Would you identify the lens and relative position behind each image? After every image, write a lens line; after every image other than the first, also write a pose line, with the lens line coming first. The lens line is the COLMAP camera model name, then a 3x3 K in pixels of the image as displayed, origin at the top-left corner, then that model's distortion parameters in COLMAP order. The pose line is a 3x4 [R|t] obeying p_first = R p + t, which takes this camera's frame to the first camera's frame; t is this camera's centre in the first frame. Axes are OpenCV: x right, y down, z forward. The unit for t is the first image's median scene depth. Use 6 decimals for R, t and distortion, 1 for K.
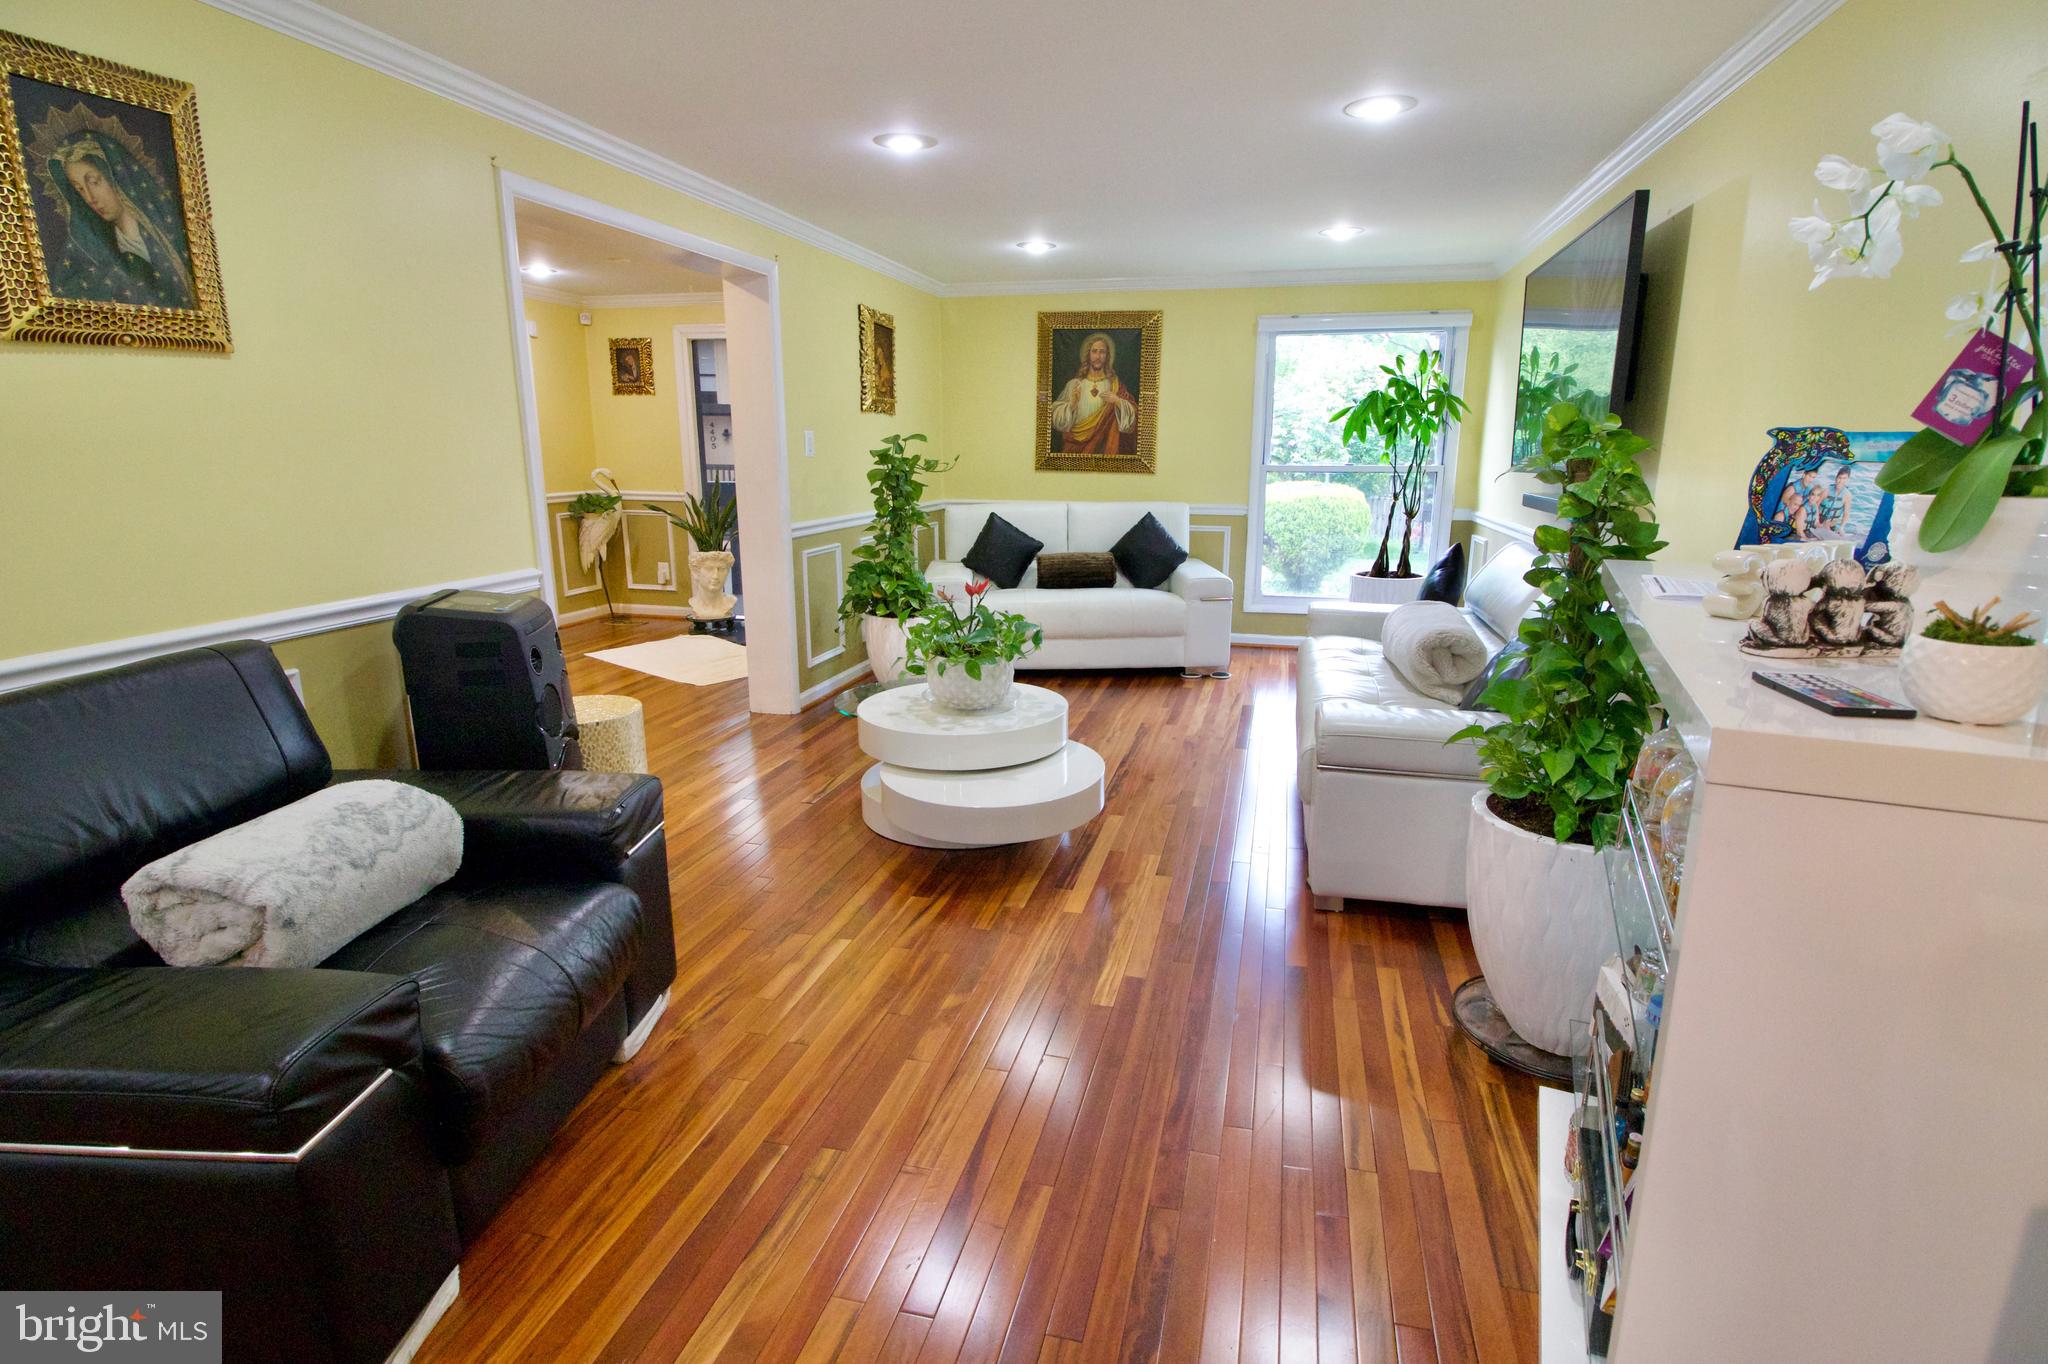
lens RADIAL K [[957.9, 0, 1020.2], [0, 957.9, 673.1], [0, 0, 1]] dist [-0.005081, -0.006052]
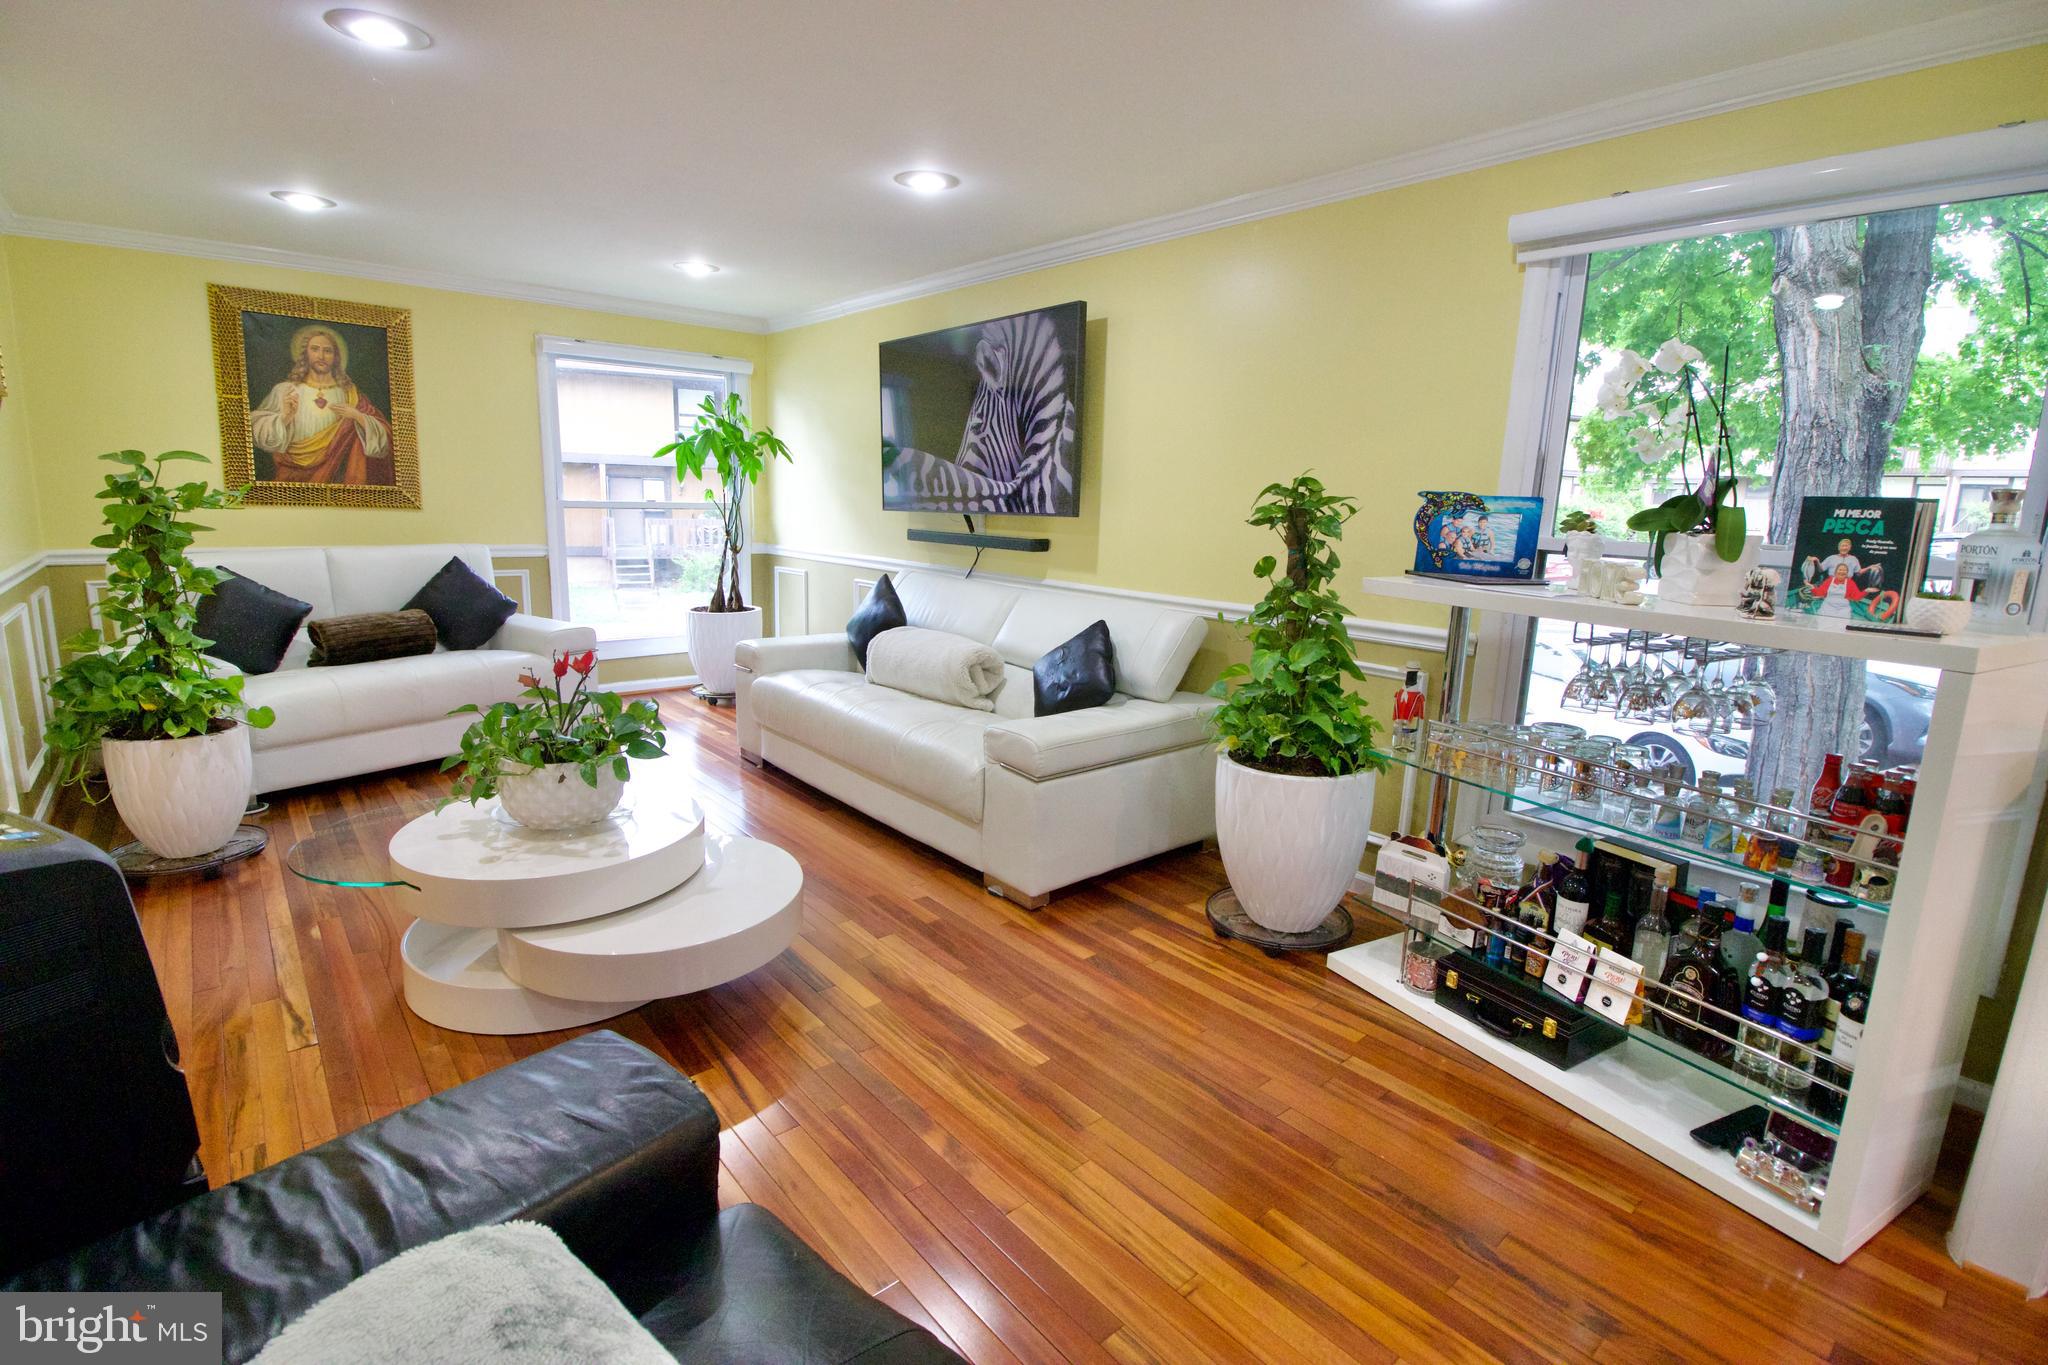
lens RADIAL K [[957.9, 0, 966.4], [0, 957.9, 676.5], [0, 0, 1]] dist [-0.005081, -0.006052]
pose [[0.594960, -0.137307, 0.791940, -0.267509], [0.158633, 0.985979, 0.051773, -0.040445], [-0.787945, 0.094825, 0.608400, 0.171122]]
